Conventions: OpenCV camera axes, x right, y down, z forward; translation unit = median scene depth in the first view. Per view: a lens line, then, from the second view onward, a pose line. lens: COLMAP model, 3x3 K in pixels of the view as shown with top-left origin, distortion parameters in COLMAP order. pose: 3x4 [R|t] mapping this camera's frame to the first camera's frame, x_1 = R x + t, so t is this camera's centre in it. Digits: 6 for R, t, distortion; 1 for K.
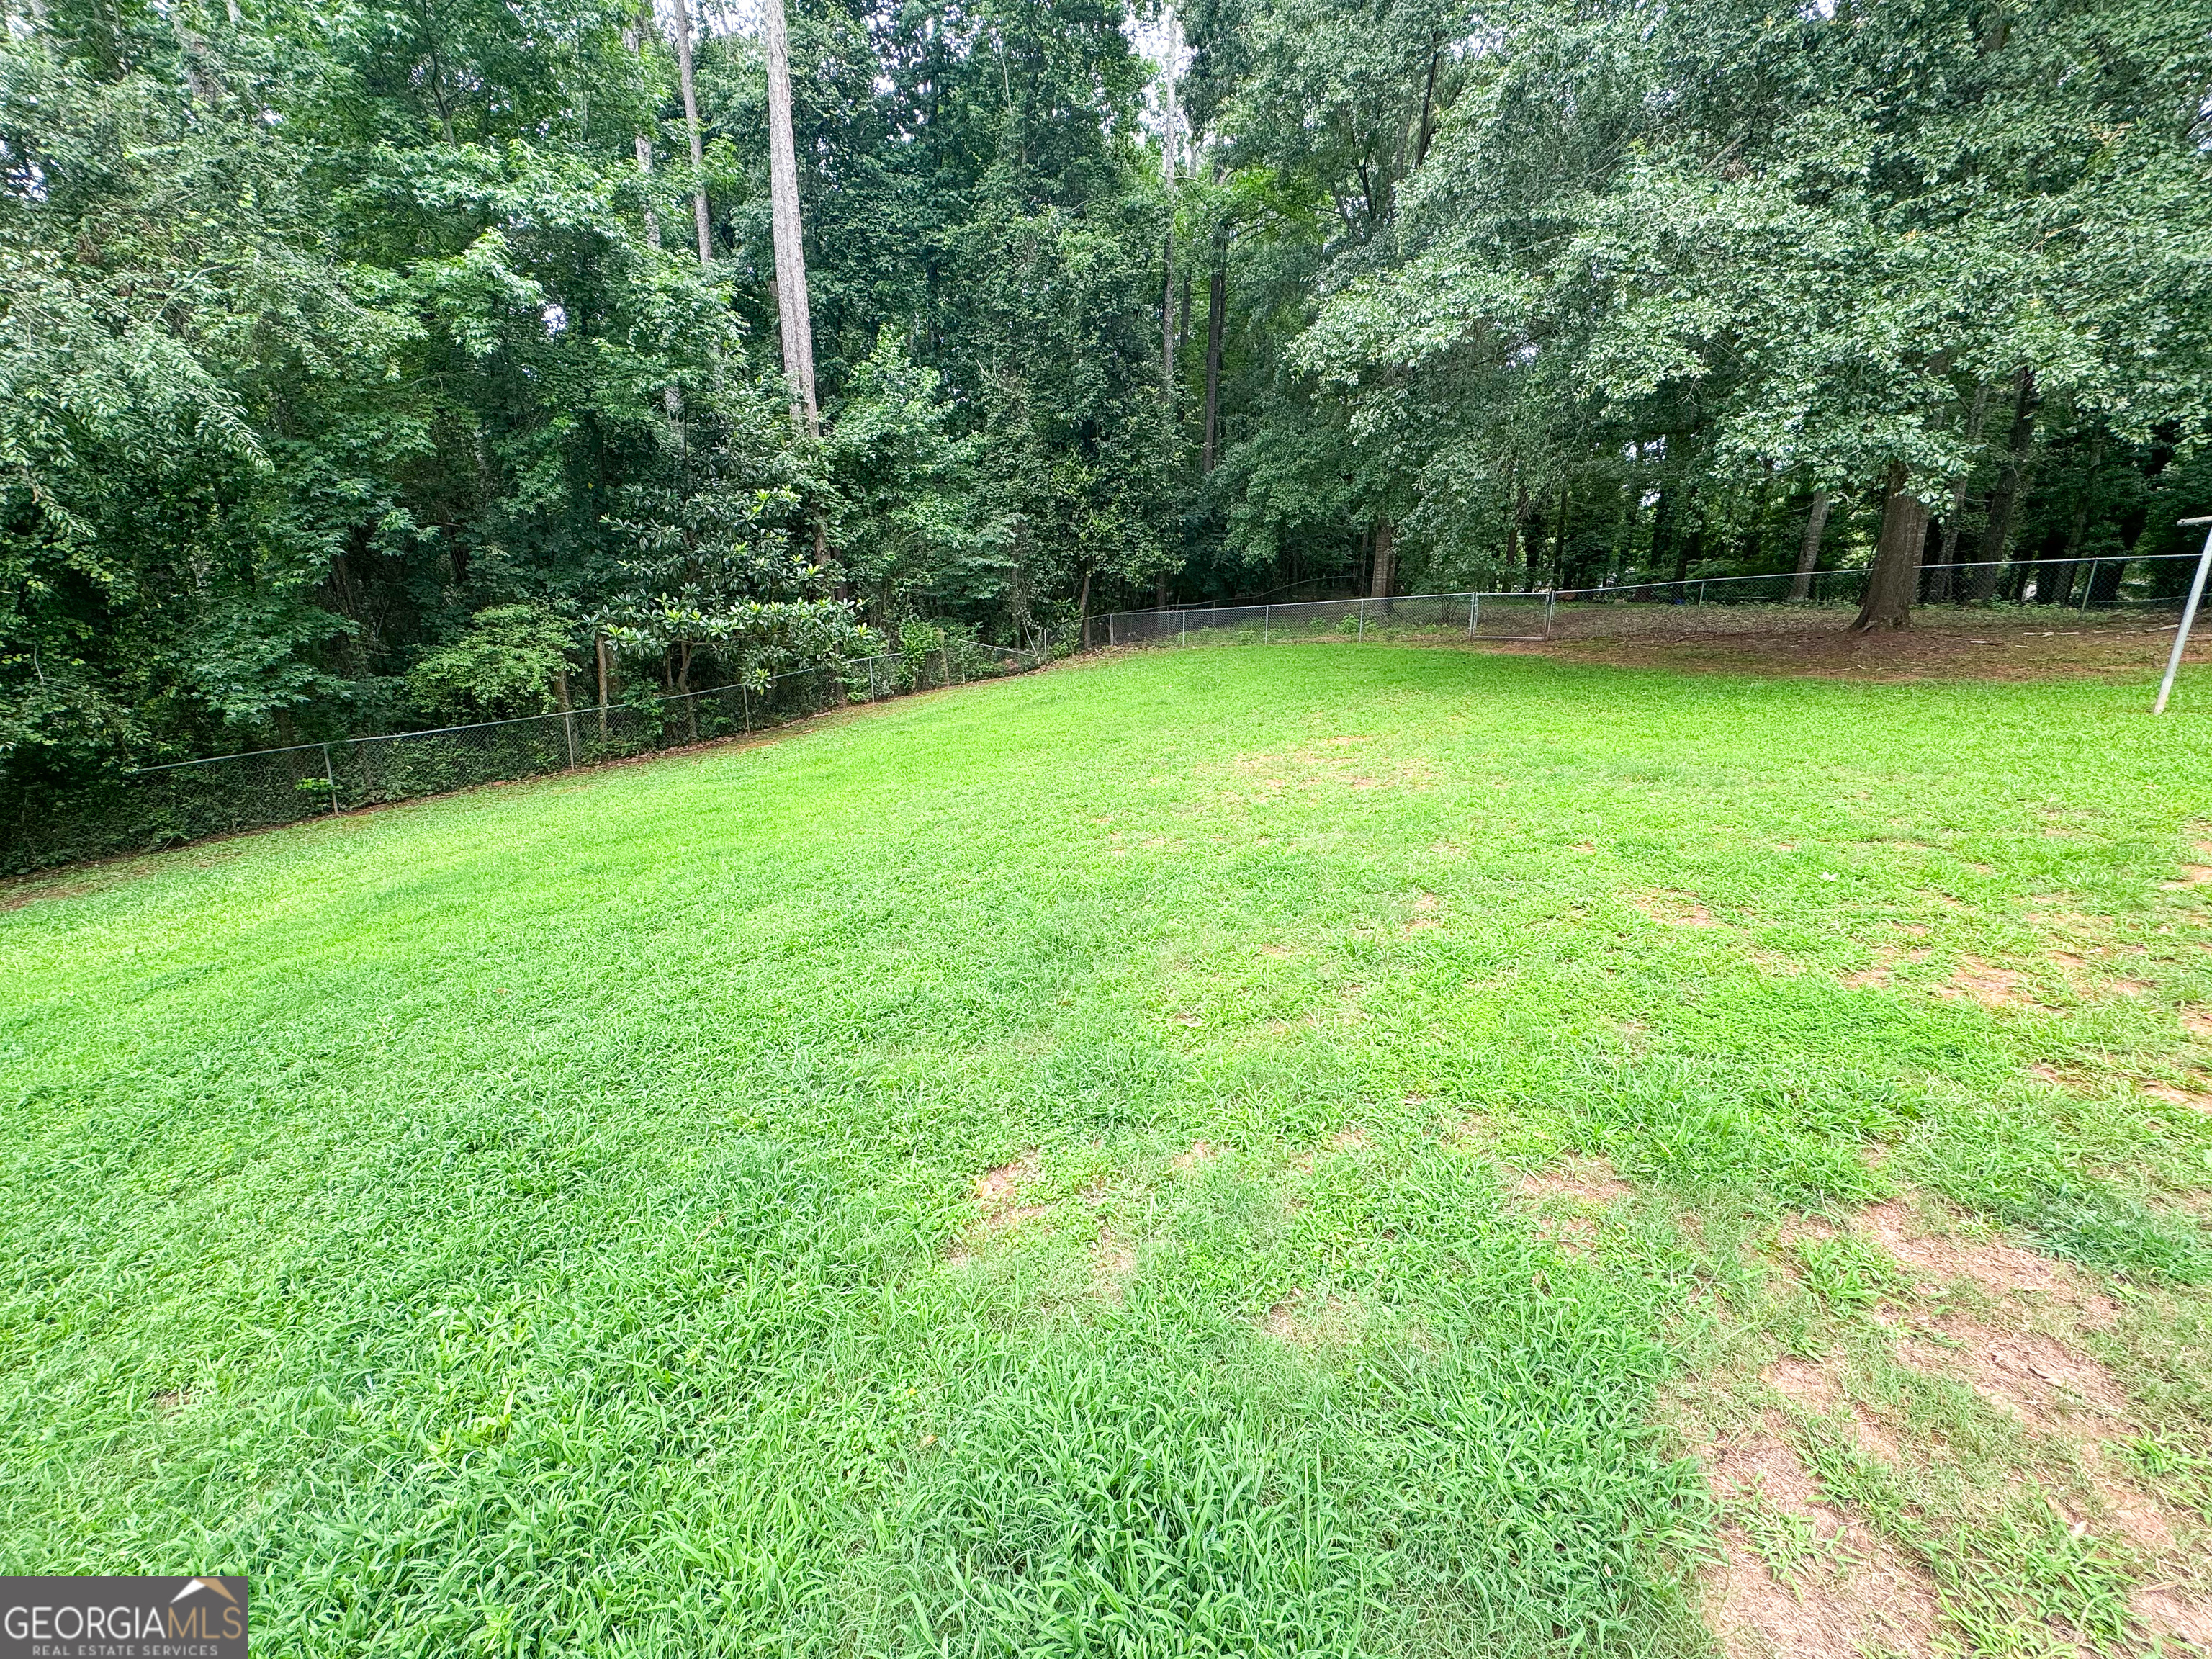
lens RADIAL K [[886.8, 0, 1097.9], [0, 886.8, 827.6], [0, 0, 1]] dist [-0.000521, 0.000442]
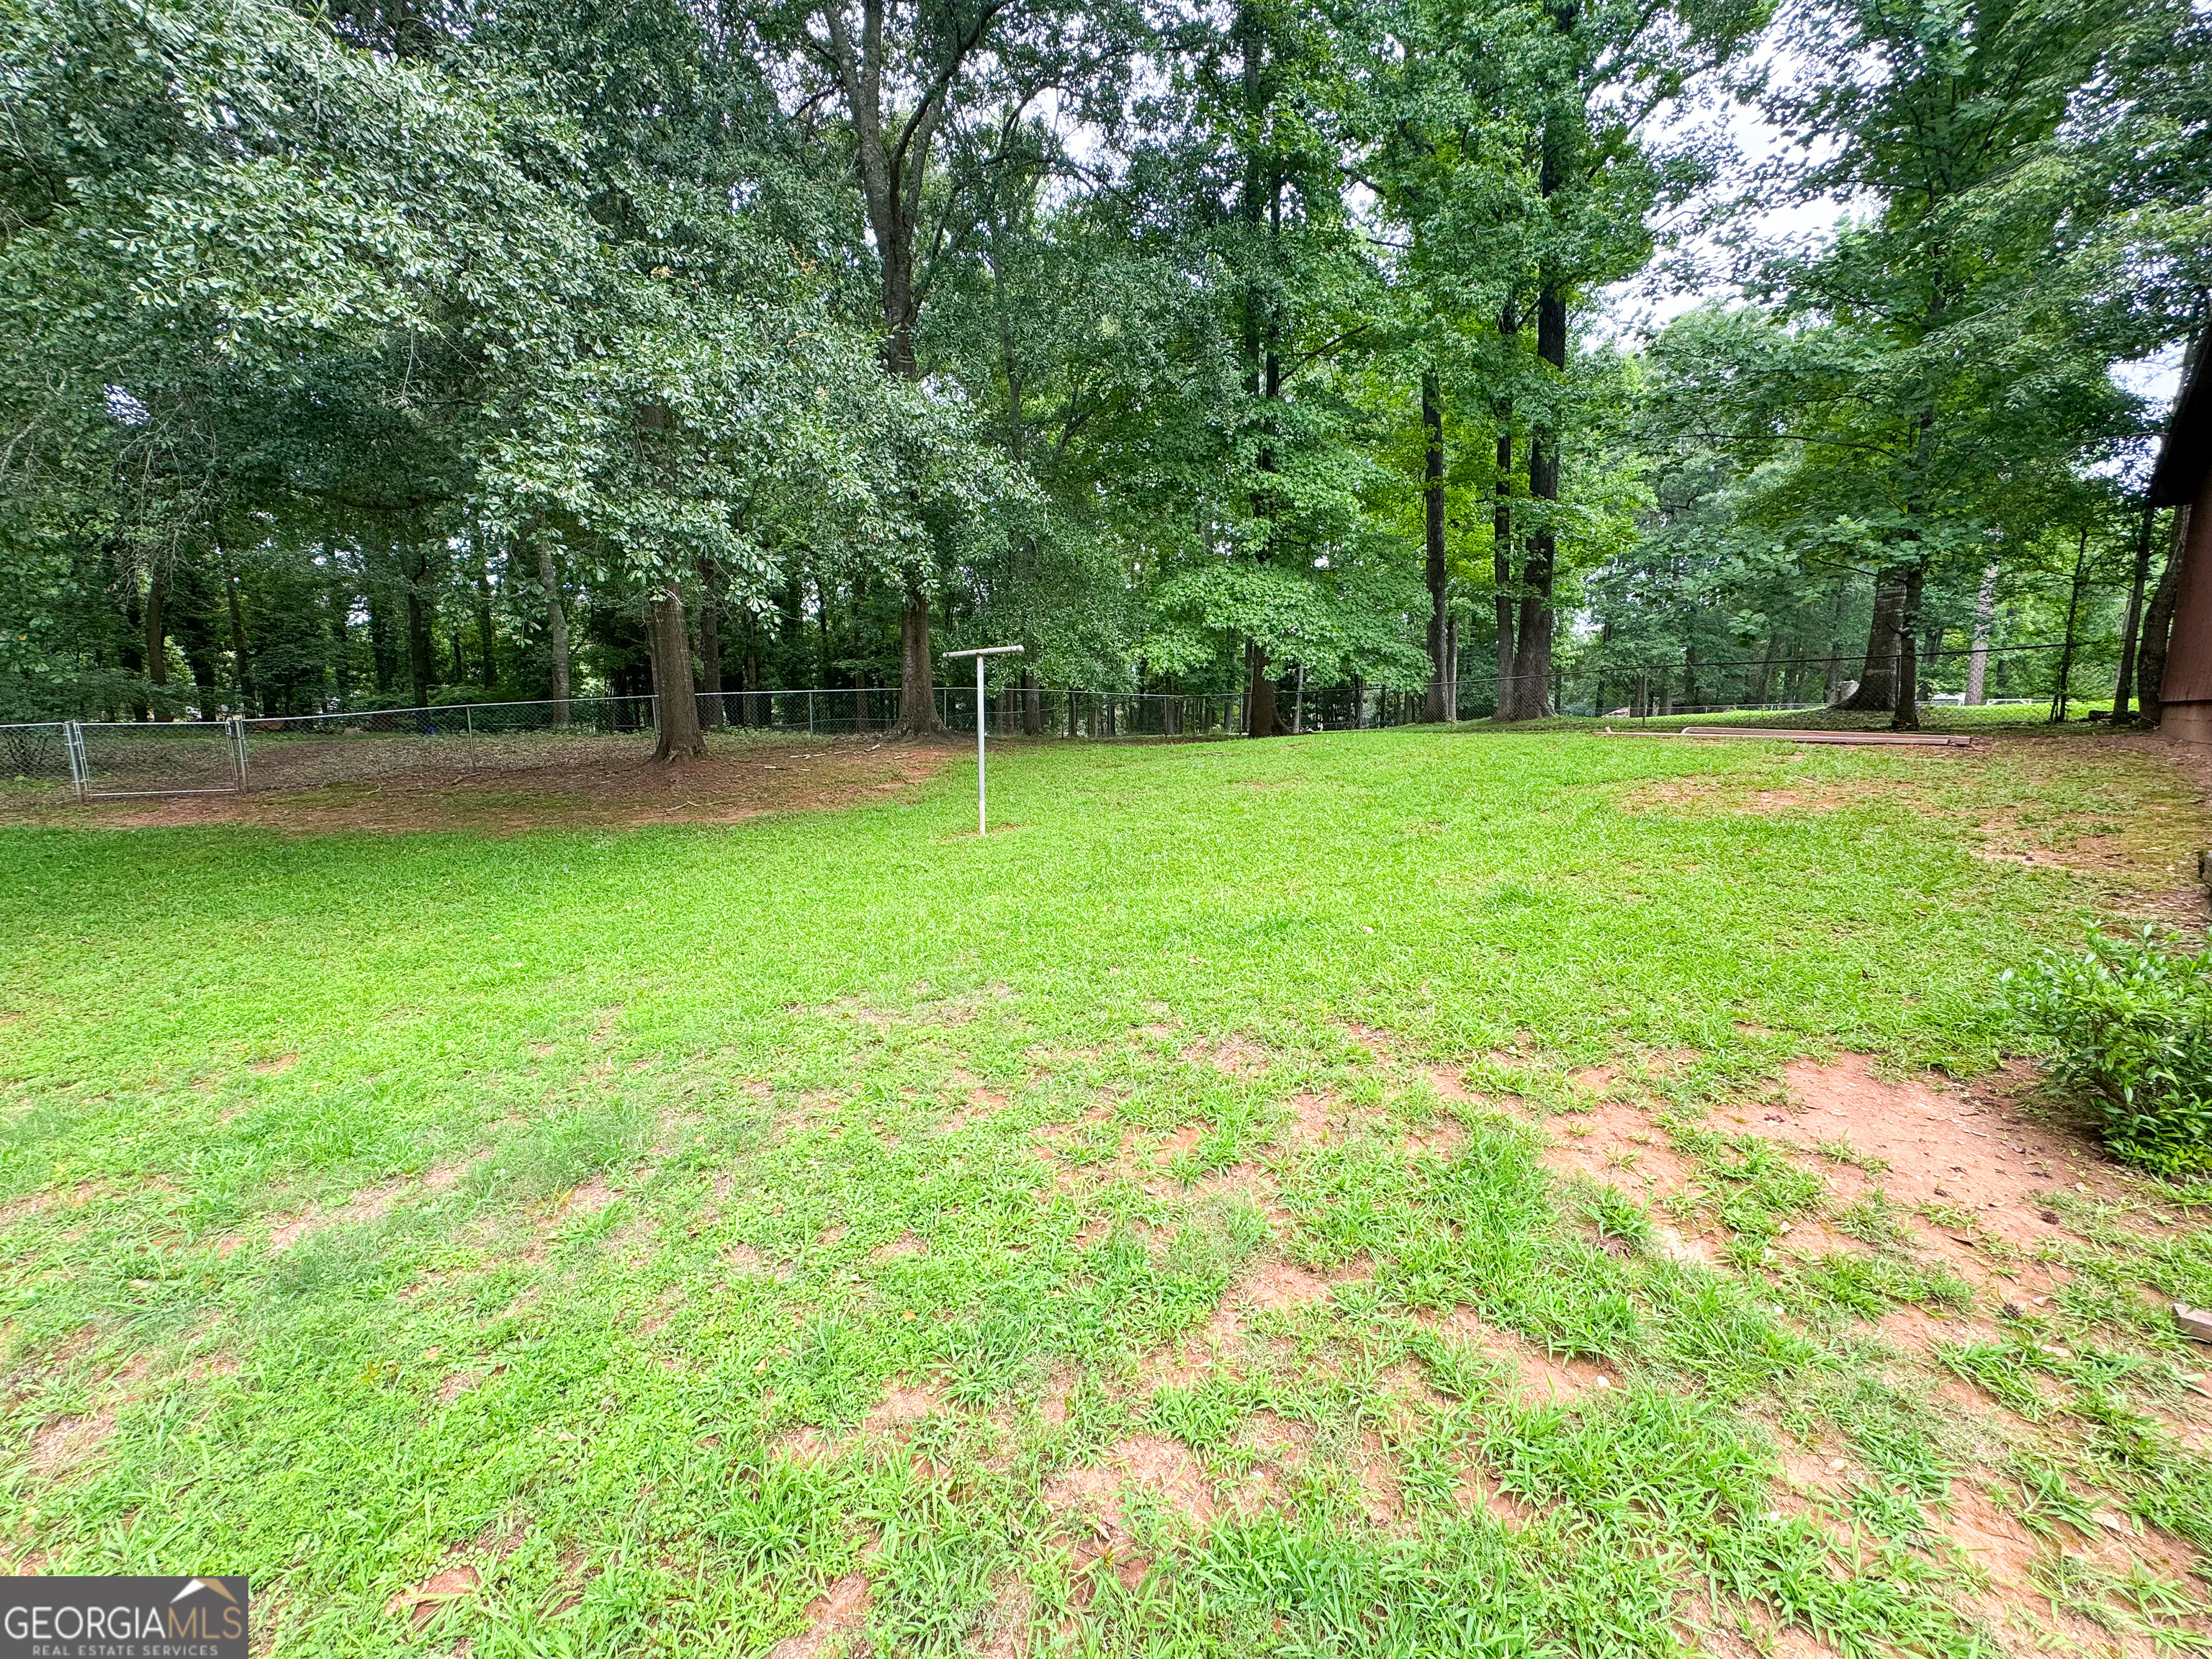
lens RADIAL K [[886.8, 0, 1097.9], [0, 886.8, 827.6], [0, 0, 1]] dist [-0.000521, 0.000442]
pose [[0.347177, -0.114634, 0.930767, 0.106721], [0.241658, 0.969918, 0.029317, -0.050121], [-0.906129, 0.214749, 0.364436, 0.186811]]
